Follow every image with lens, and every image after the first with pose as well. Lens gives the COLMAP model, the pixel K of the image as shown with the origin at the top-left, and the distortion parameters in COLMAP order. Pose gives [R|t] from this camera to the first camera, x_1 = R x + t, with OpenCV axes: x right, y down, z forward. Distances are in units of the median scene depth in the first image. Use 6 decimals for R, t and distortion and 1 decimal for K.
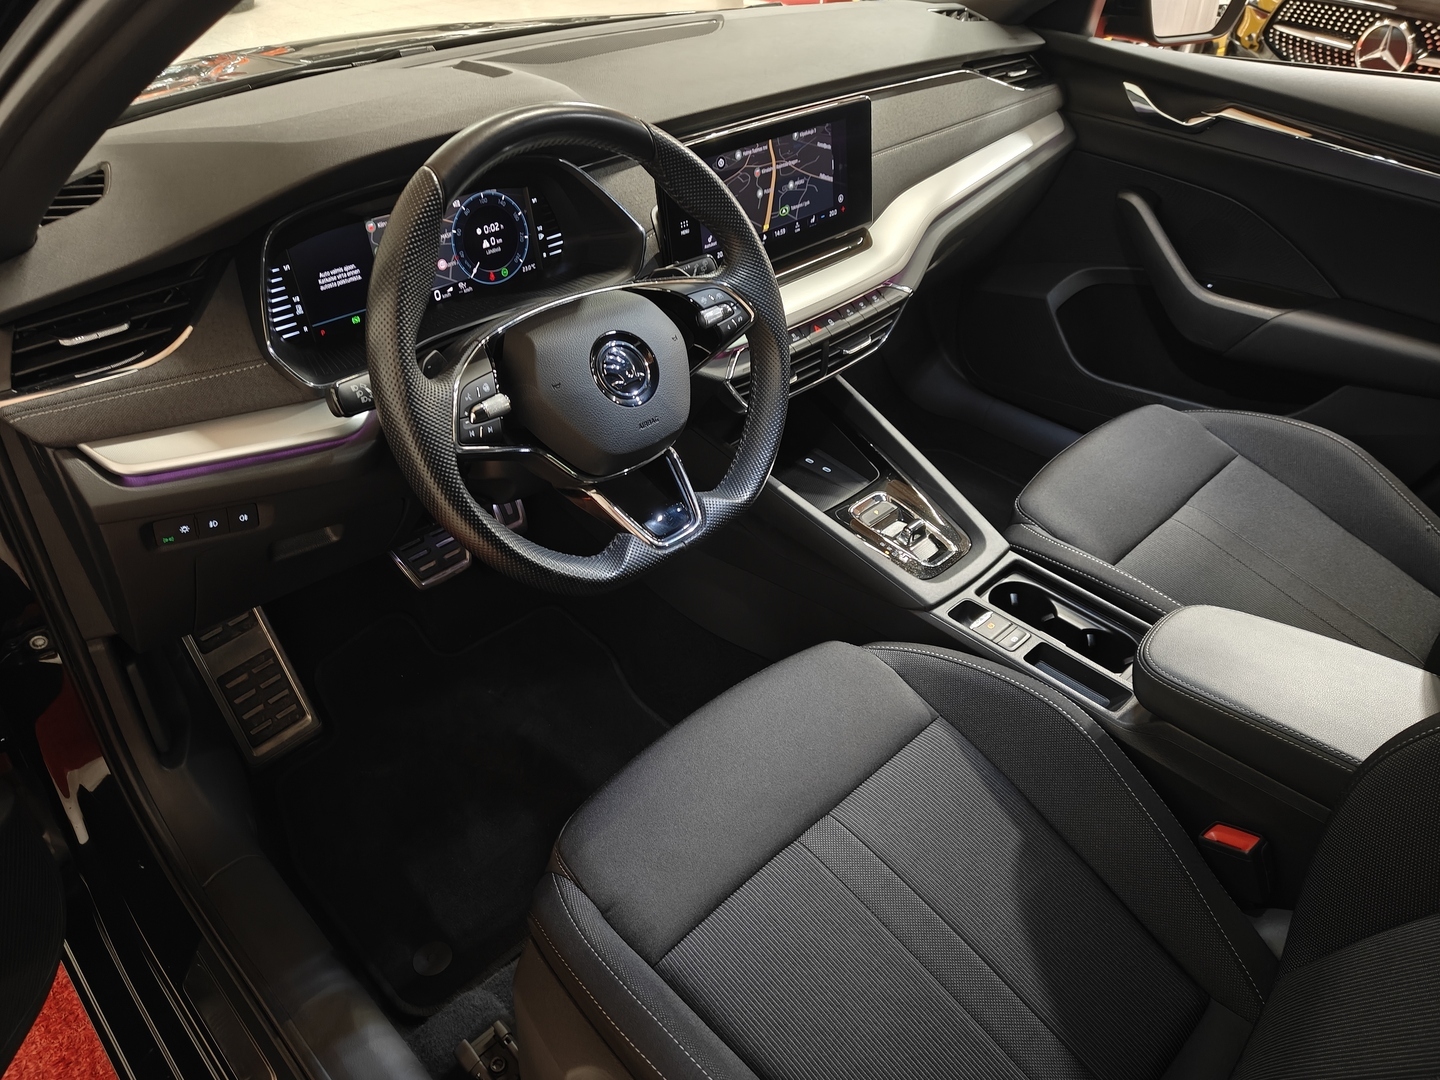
lens RADIAL K [[1008.6, 0, 702.0], [0, 1008.6, 537.7], [0, 0, 1]] dist [-0.010518, -0.003331]
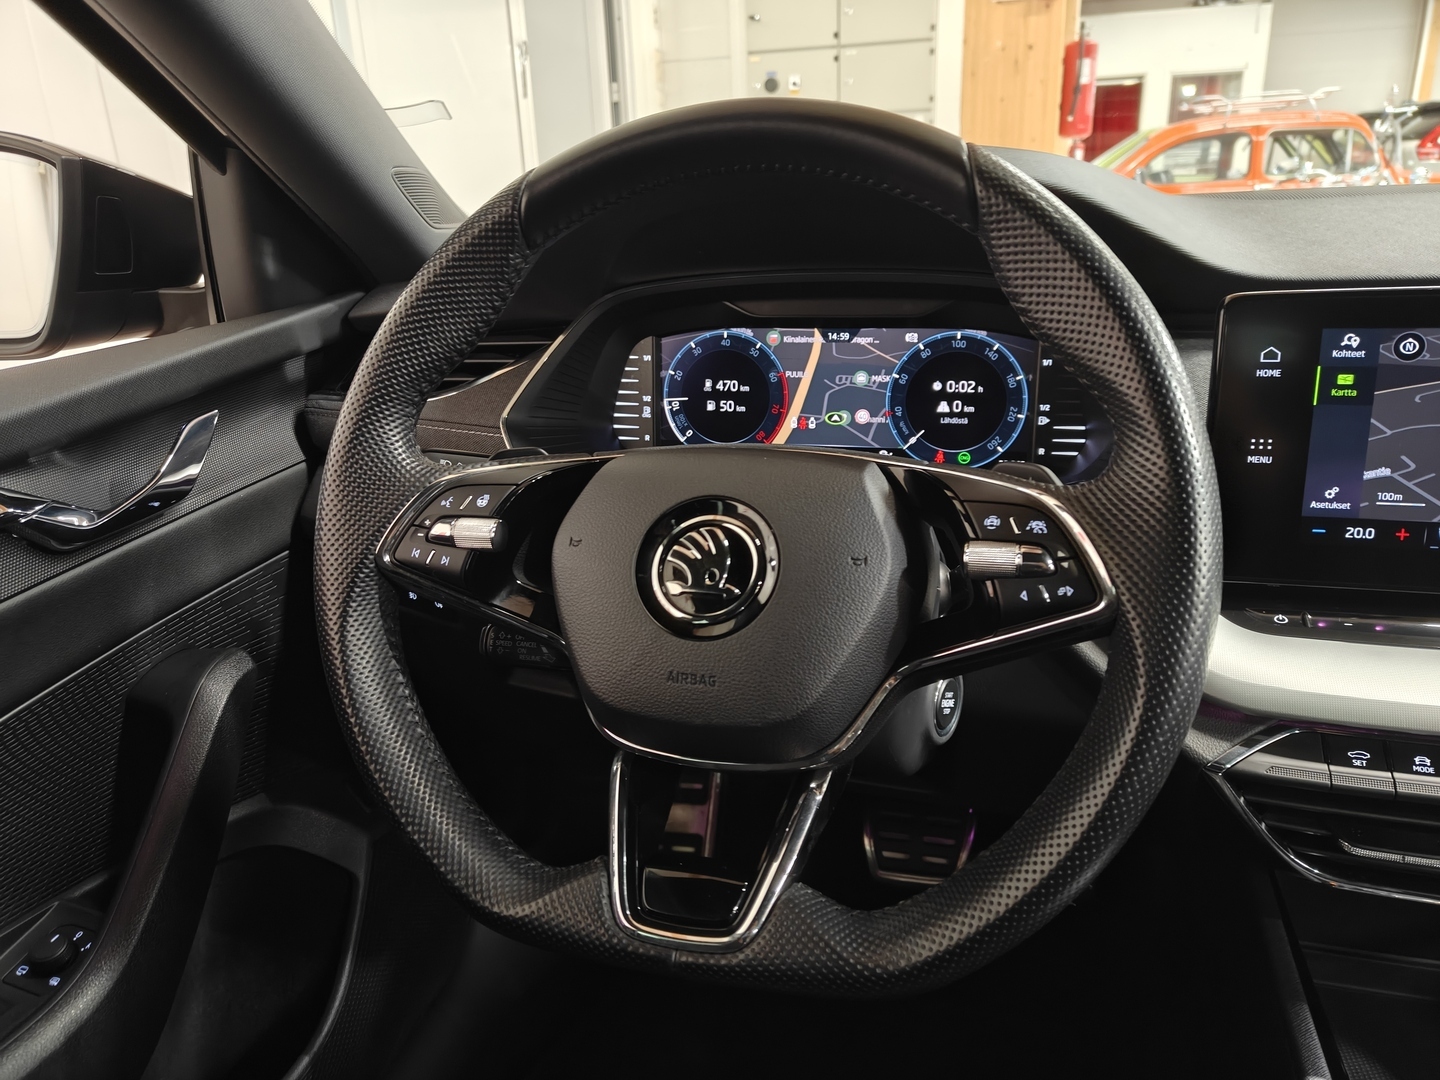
lens RADIAL K [[1003.3, 0, 720.0], [0, 1003.3, 540.0], [0, 0, 1]] dist [-0.000249, -0.004879]
pose [[0.494132, 0.268974, -0.826732, 0.256940], [-0.481249, 0.876581, -0.002447, -0.138155], [0.724039, 0.399073, 0.562590, 0.536326]]
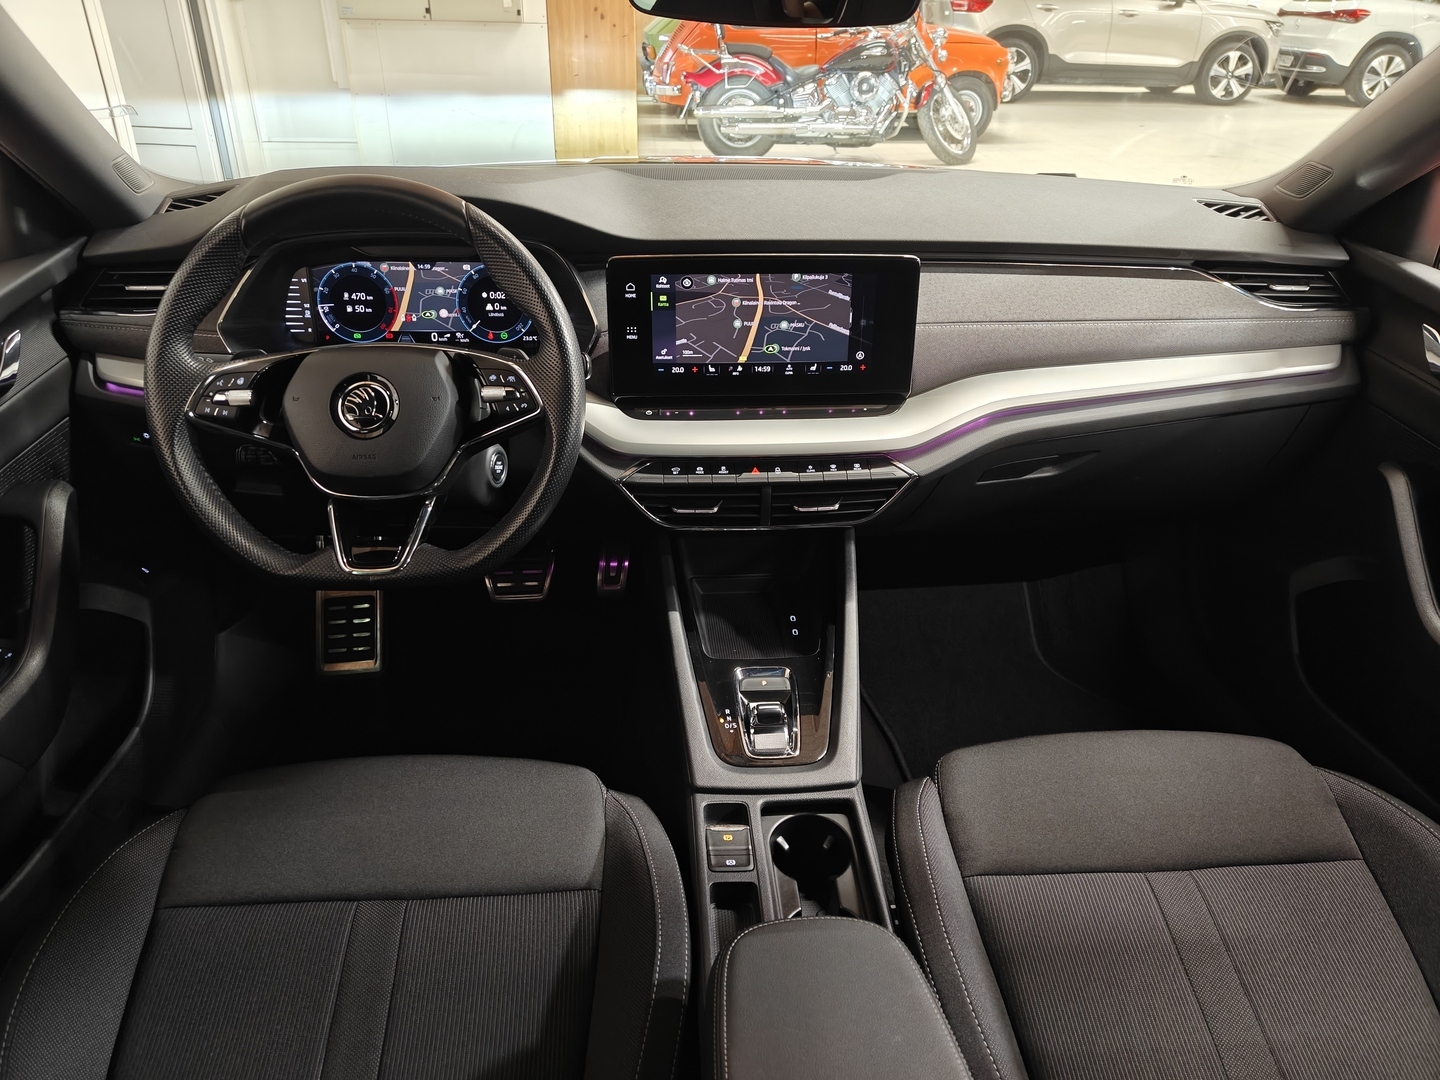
lens RADIAL K [[1003.3, 0, 720.0], [0, 1003.3, 540.0], [0, 0, 1]] dist [-0.000249, -0.004879]
pose [[0.763130, 0.327892, -0.556883, 0.673425], [-0.398159, 0.917300, -0.005516, -0.138523], [0.509020, 0.225938, 0.830573, 0.229897]]
